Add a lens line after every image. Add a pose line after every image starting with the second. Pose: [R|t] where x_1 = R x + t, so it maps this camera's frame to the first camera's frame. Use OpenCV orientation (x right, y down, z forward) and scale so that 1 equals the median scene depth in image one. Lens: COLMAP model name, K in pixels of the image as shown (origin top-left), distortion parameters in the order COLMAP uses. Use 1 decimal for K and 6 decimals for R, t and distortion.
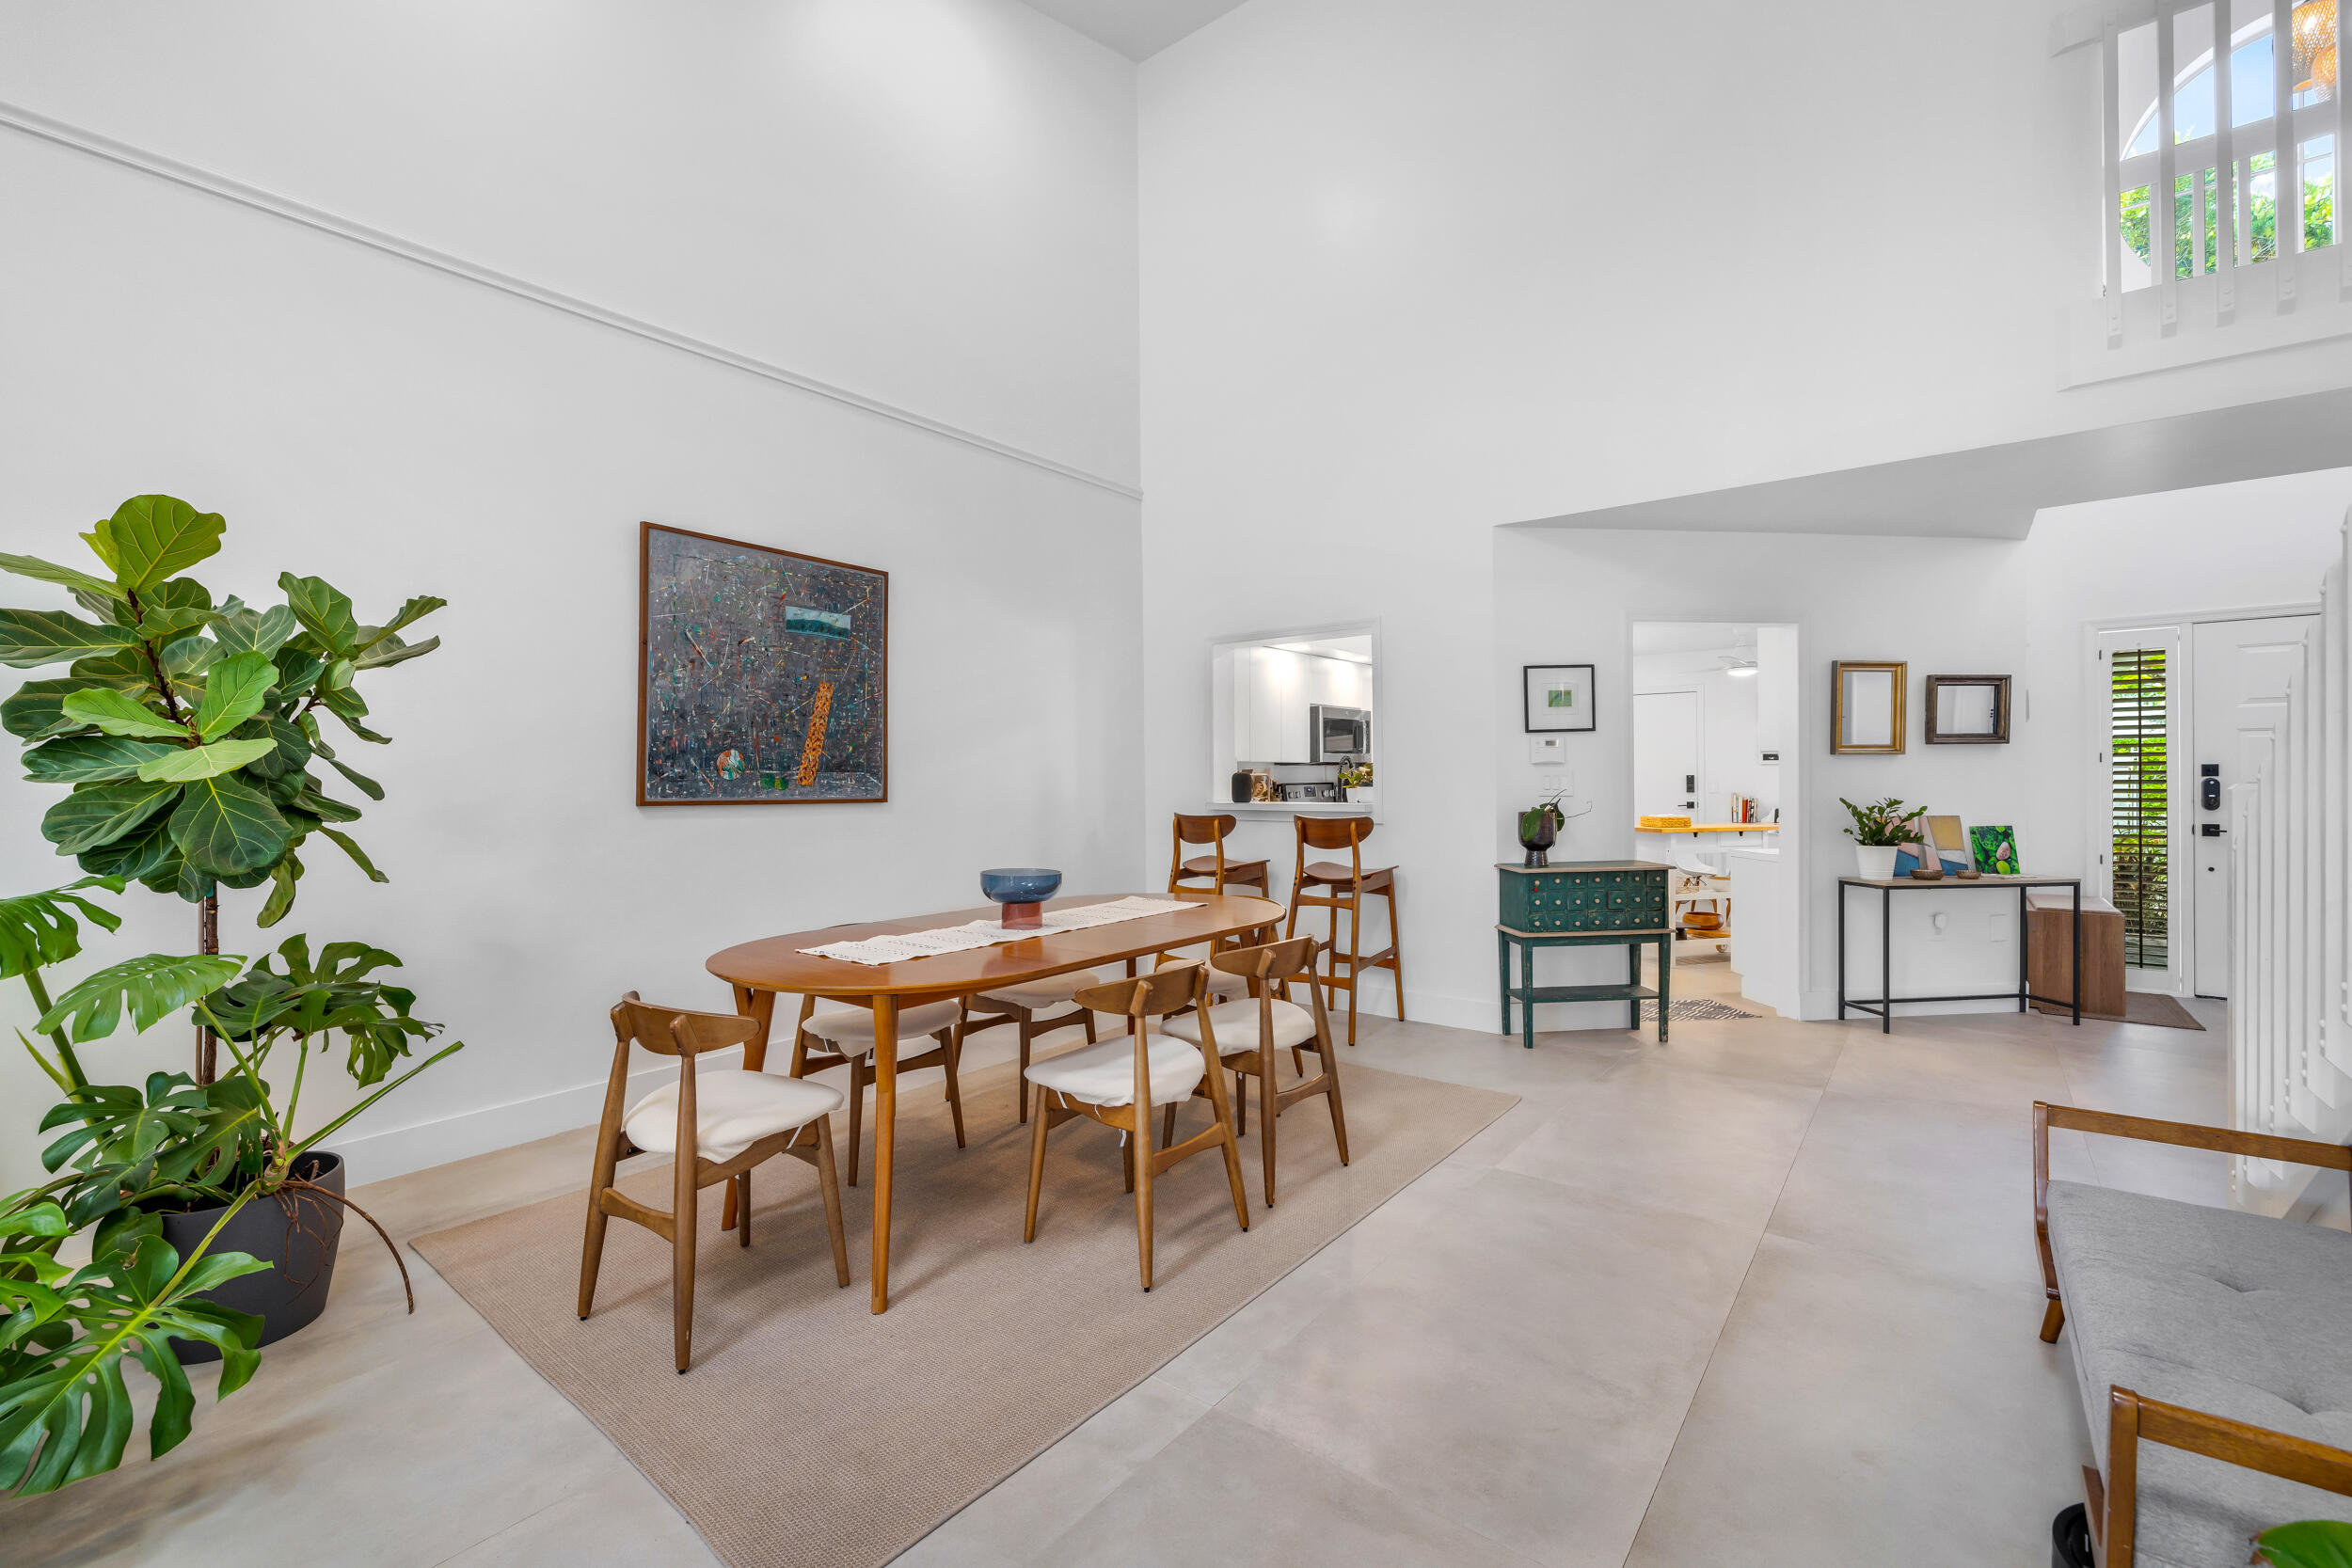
lens RADIAL K [[960.3, 0, 1182.3], [0, 960.3, 788.1], [0, 0, 1]] dist [0.003415, -0.001638]
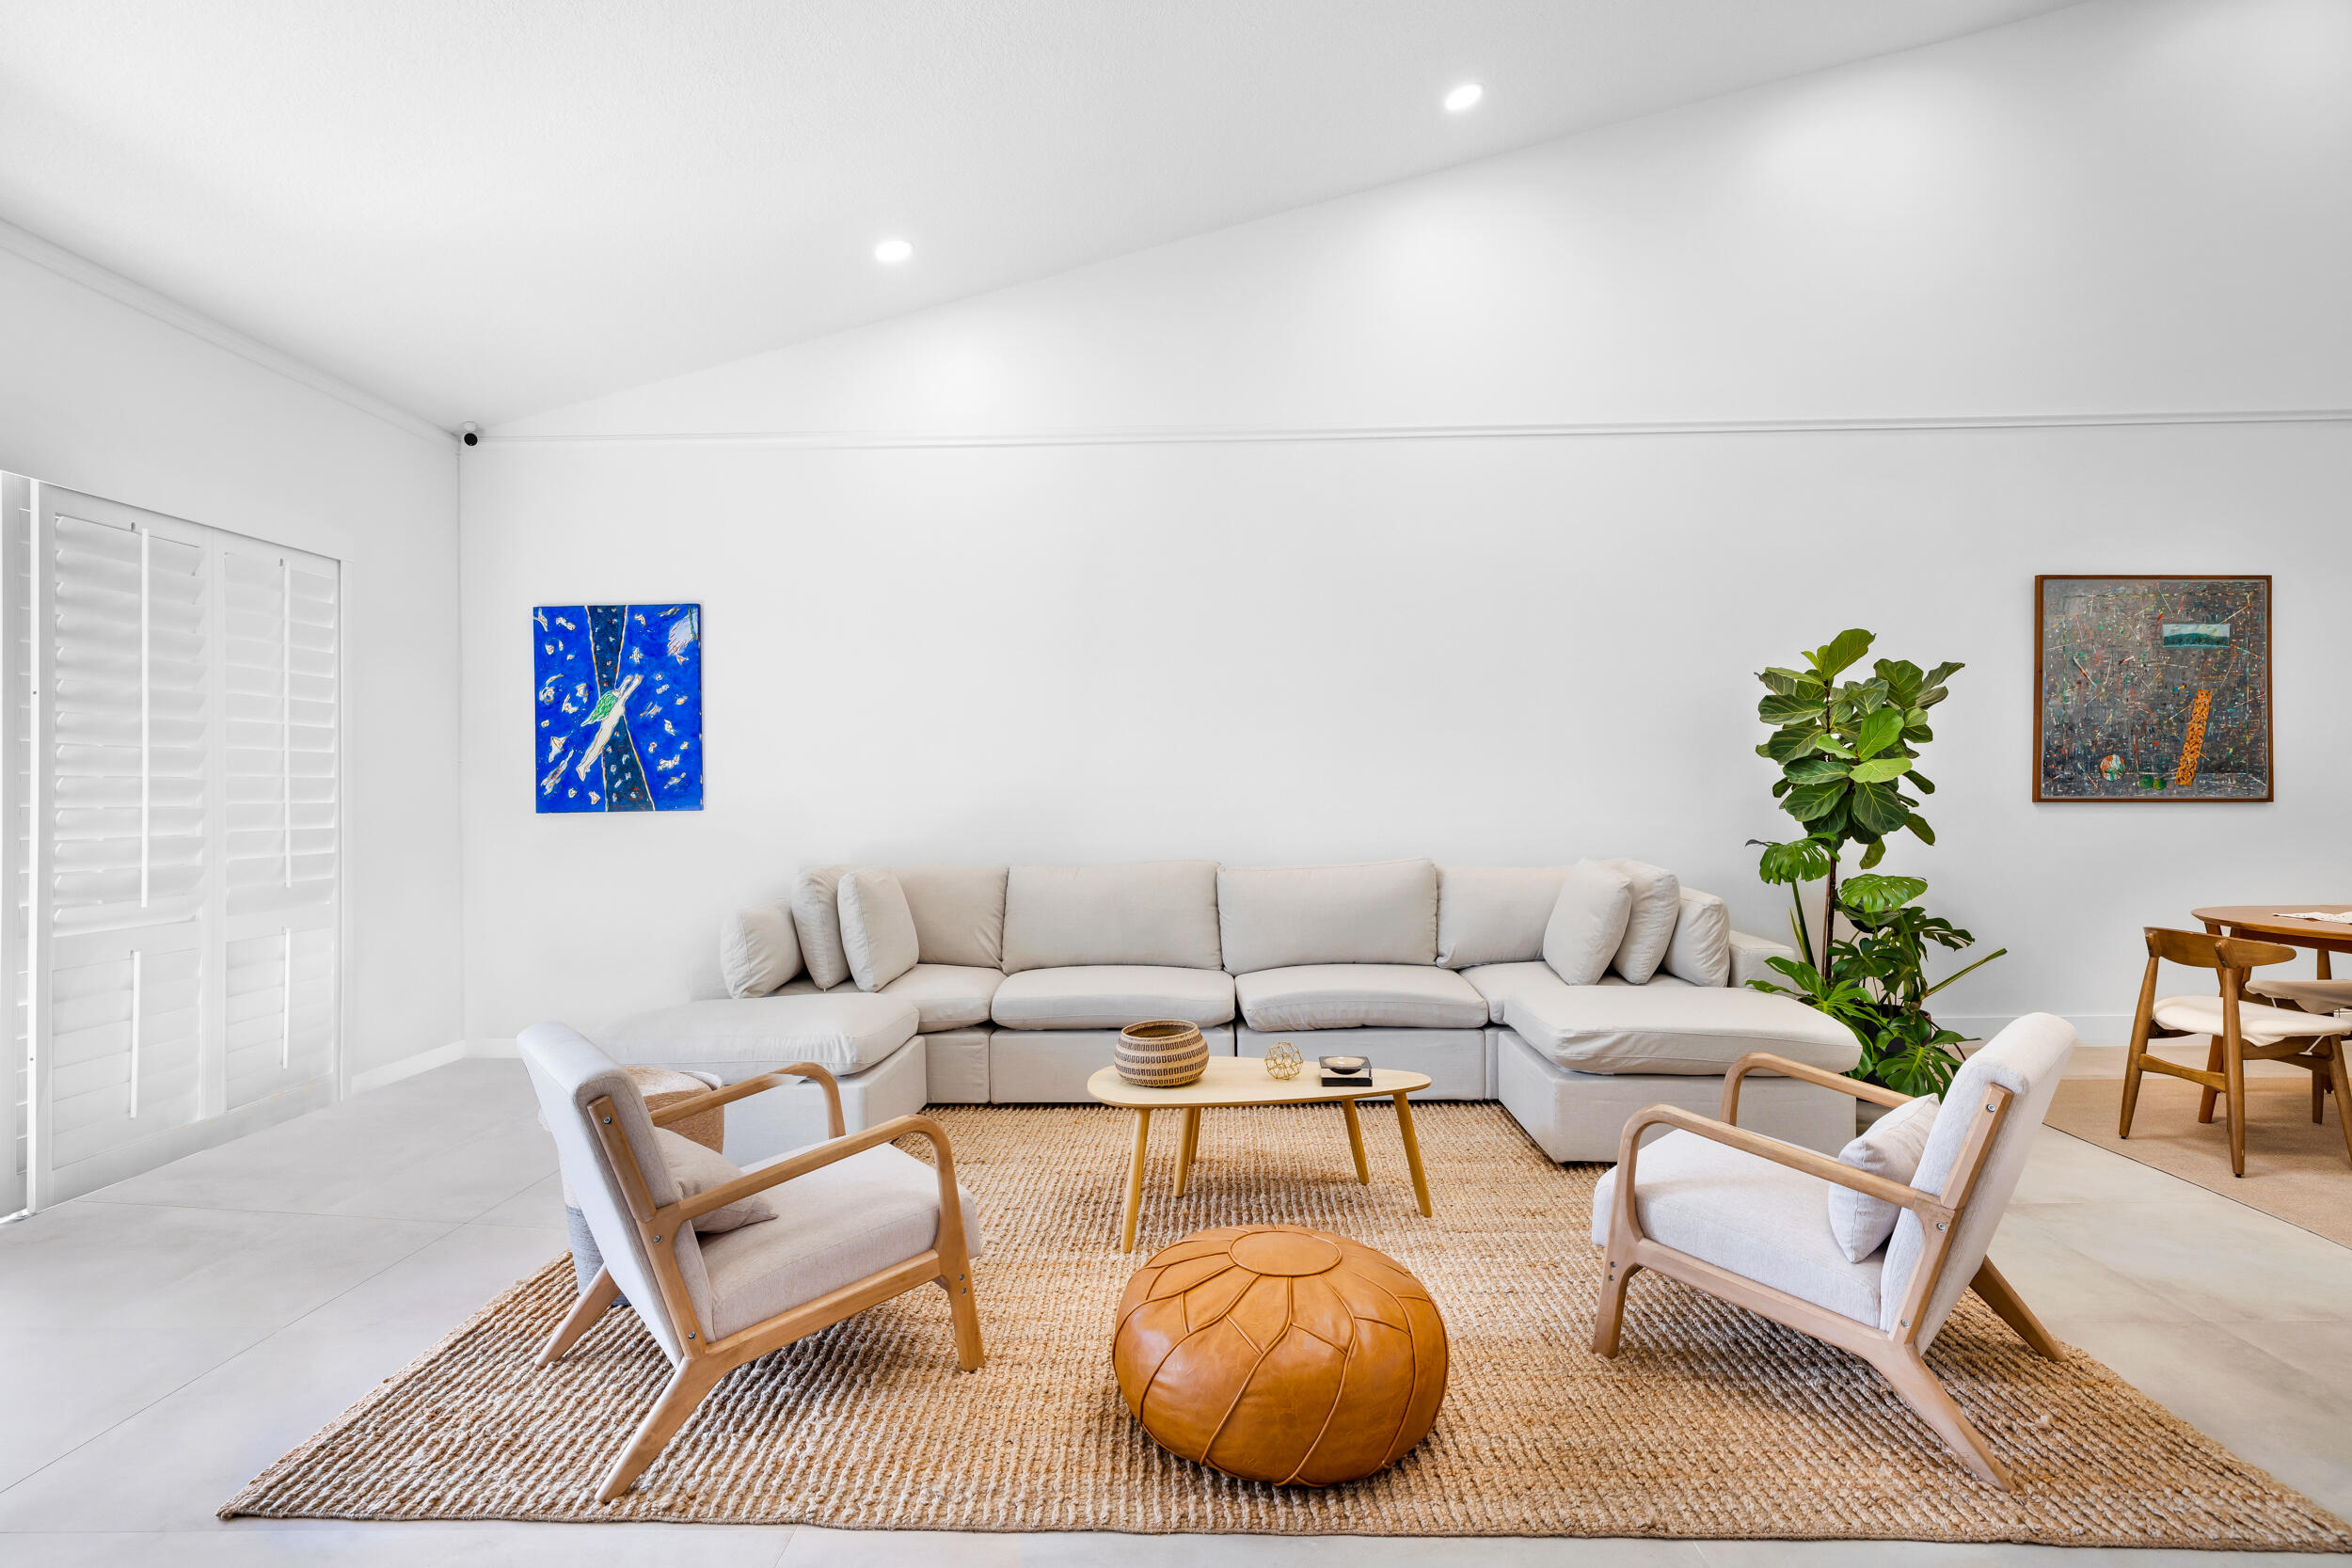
lens RADIAL K [[1146.3, 0, 1172.9], [0, 1146.3, 788.5], [0, 0, 1]] dist [0.000045, 0.000311]
pose [[0.610939, -0.005129, -0.791661, -0.062667], [-0.000256, 0.999978, -0.006675, 0.010052], [0.791678, 0.004281, 0.610924, -0.726525]]
